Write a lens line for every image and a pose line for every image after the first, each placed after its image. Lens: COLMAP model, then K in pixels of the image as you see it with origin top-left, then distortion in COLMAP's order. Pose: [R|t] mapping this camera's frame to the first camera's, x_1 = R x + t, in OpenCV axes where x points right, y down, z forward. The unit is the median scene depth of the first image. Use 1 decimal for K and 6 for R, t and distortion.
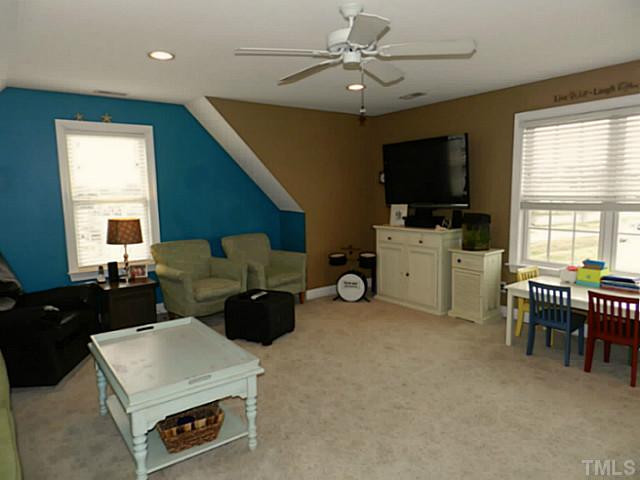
lens RADIAL K [[433.7, 0, 319.1], [0, 433.7, 238.3], [0, 0, 1]] dist [0.020529, -0.003726]
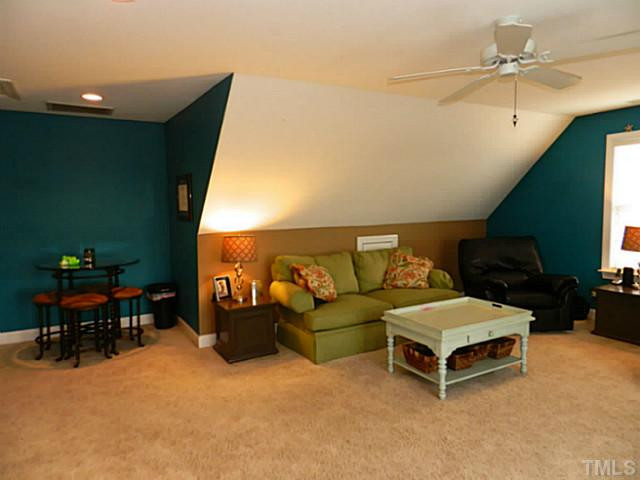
lens RADIAL K [[433.7, 0, 318.7], [0, 433.7, 239.7], [0, 0, 1]] dist [0.020529, -0.003726]
pose [[-0.122388, 0.099848, -0.987447, 0.615083], [-0.095780, 0.989094, 0.111886, -0.054592], [0.987850, 0.108271, -0.111490, 0.392268]]
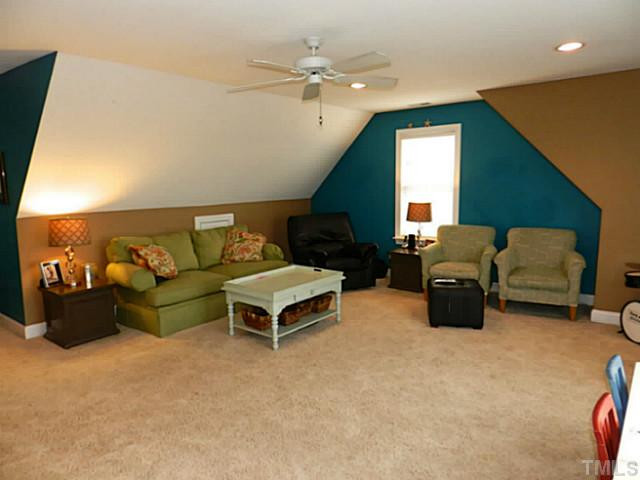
lens RADIAL K [[433.7, 0, 316.2], [0, 433.7, 241.1], [0, 0, 1]] dist [0.020529, -0.003726]
pose [[0.243154, 0.145431, -0.959024, 0.717945], [-0.100177, 0.987175, 0.124300, -0.059902], [0.964801, 0.065848, 0.254604, 0.386712]]
